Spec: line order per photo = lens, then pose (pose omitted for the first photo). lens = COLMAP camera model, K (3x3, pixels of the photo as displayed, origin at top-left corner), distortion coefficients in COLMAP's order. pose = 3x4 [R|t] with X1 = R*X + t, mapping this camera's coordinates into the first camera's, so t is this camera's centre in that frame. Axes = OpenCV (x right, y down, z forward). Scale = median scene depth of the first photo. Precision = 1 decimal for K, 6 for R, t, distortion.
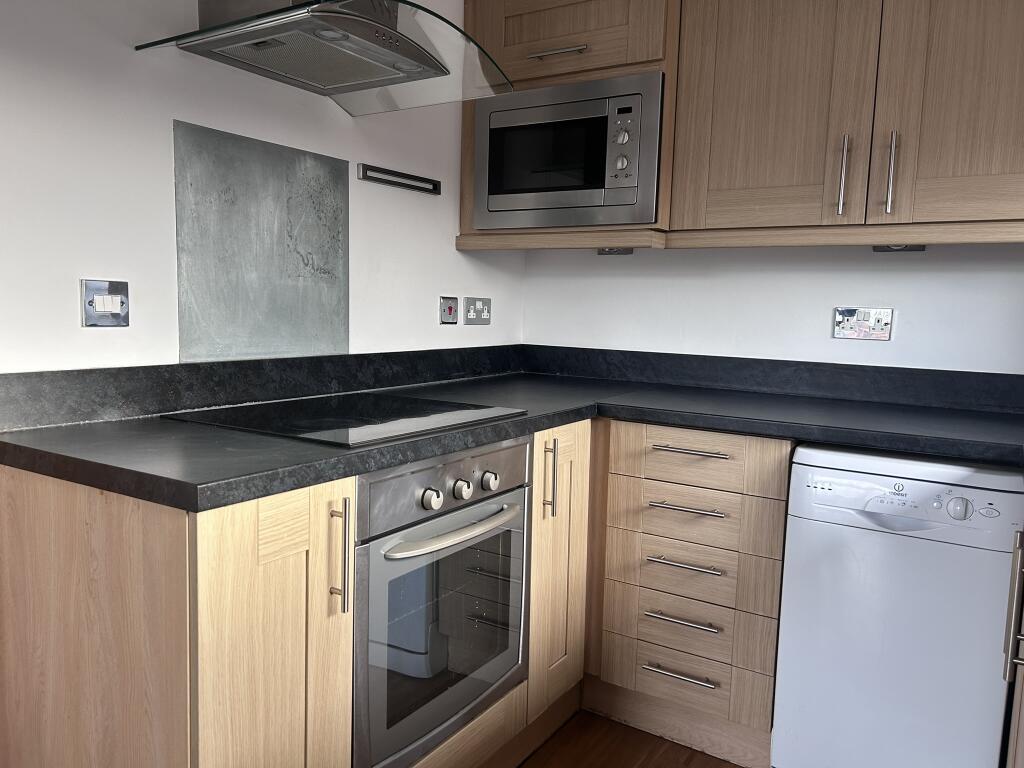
lens RADIAL K [[770.7, 0, 512.0], [0, 770.7, 384.0], [0, 0, 1]] dist [0.002144, -0.006860]
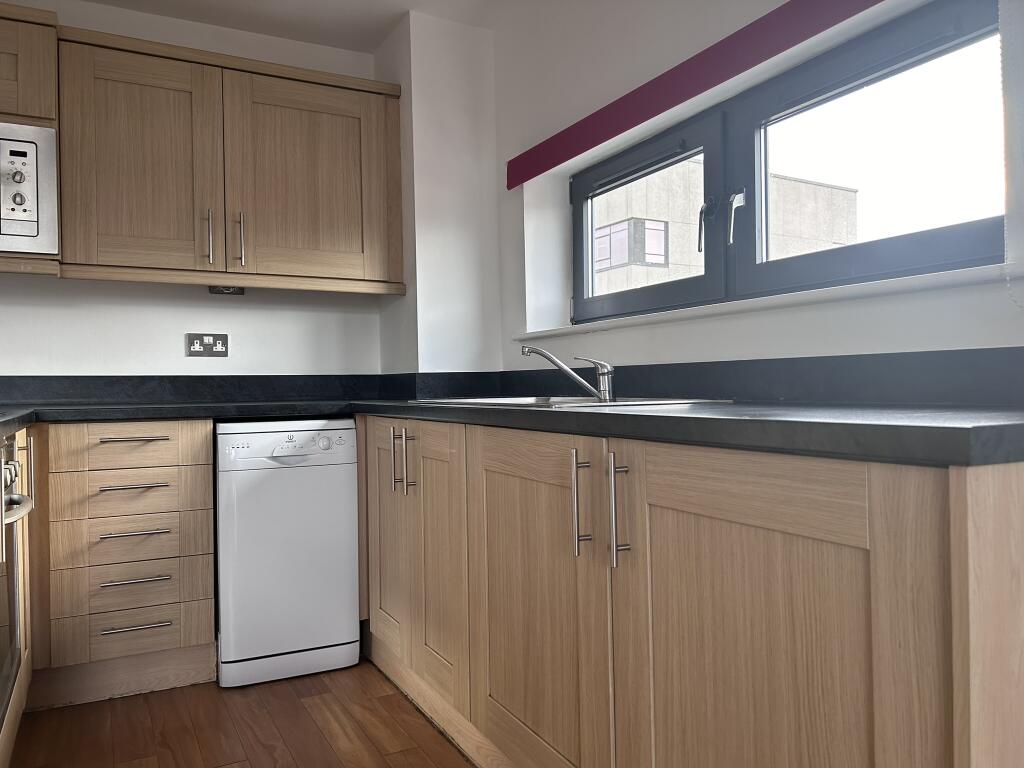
lens RADIAL K [[770.7, 0, 512.0], [0, 770.7, 384.0], [0, 0, 1]] dist [0.002144, -0.006860]
pose [[0.485581, -0.036222, 0.873441, -0.542286], [0.118056, 0.992705, -0.024465, 0.098600], [-0.866184, 0.114995, 0.486315, -0.141684]]
